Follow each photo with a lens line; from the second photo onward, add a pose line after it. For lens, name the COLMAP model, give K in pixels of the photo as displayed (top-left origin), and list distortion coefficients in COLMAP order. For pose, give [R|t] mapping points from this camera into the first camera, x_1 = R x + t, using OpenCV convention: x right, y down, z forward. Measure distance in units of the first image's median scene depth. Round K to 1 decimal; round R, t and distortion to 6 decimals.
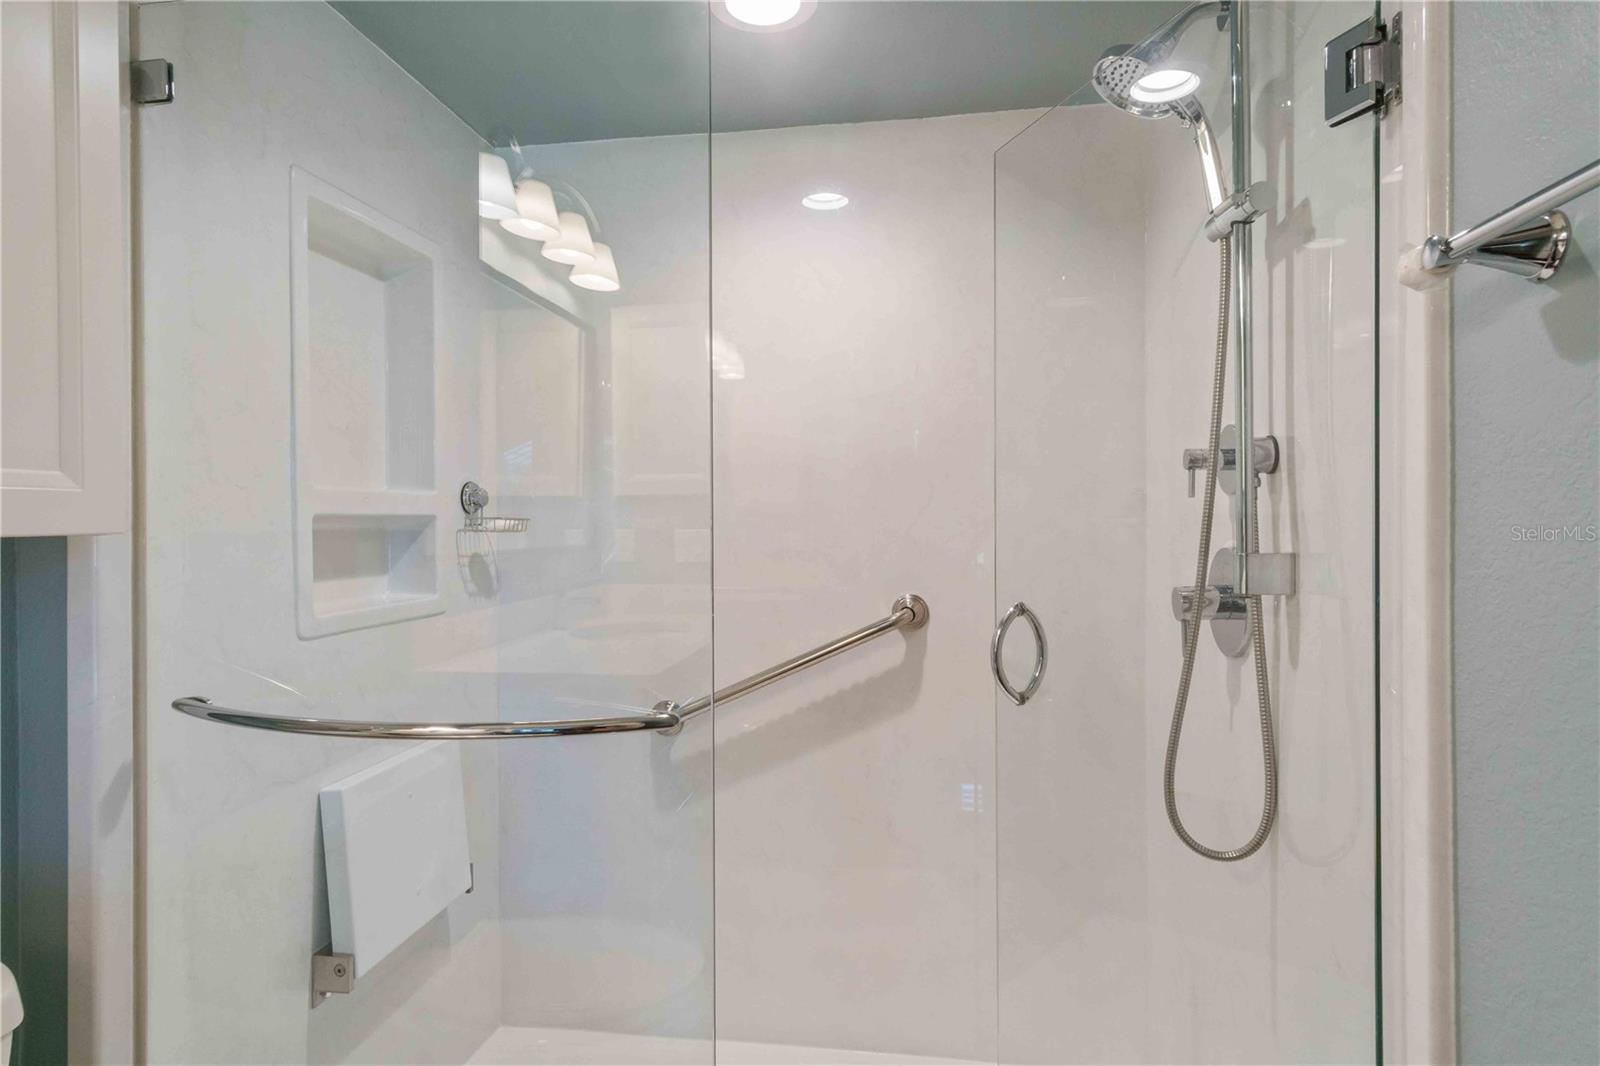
lens RADIAL K [[847.0, 0, 794.8], [0, 847.0, 525.5], [0, 0, 1]] dist [0.001982, 0.000426]
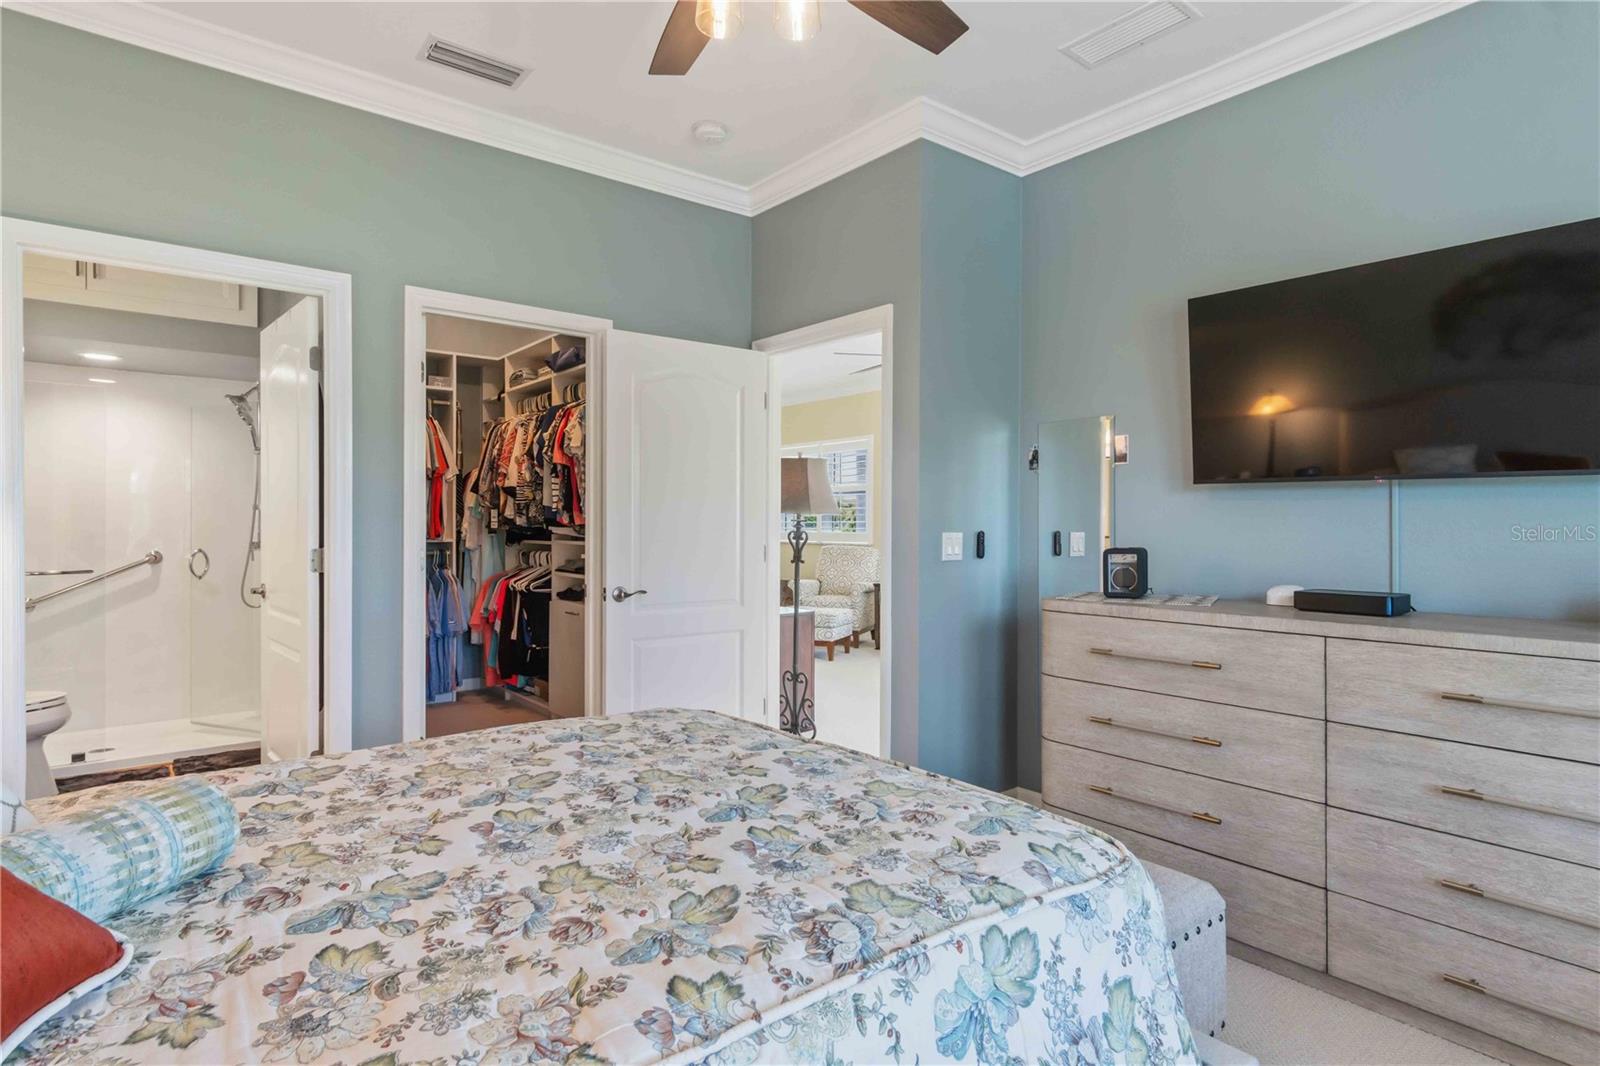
lens RADIAL K [[847.0, 0, 794.8], [0, 847.0, 525.5], [0, 0, 1]] dist [0.001982, 0.000426]
pose [[0.677839, 0.010280, 0.735139, -0.469976], [-0.004180, 0.999940, -0.010129, 0.021129], [-0.735199, 0.003793, 0.677841, -2.340366]]
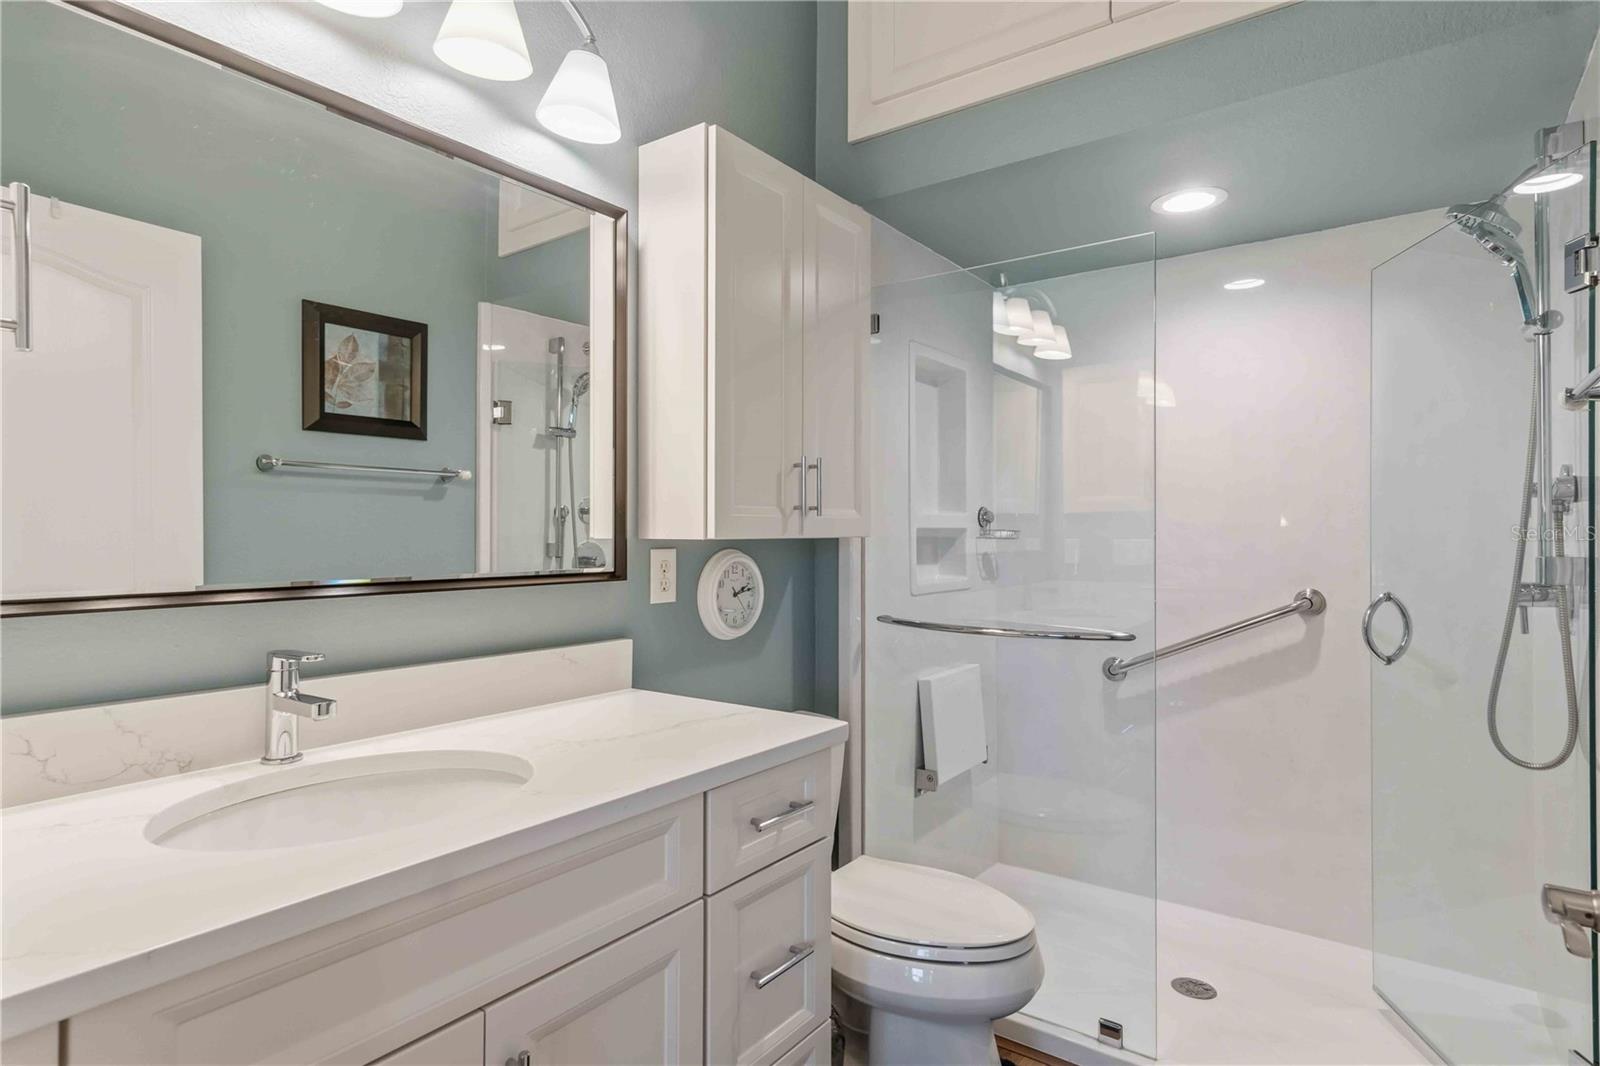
lens RADIAL K [[847.0, 0, 794.8], [0, 847.0, 525.5], [0, 0, 1]] dist [0.001982, 0.000426]
pose [[0.886726, 0.002643, -0.462288, 0.034439], [-0.008367, 0.999912, -0.010332, 0.002214], [0.462220, 0.013030, 0.886670, -0.575025]]
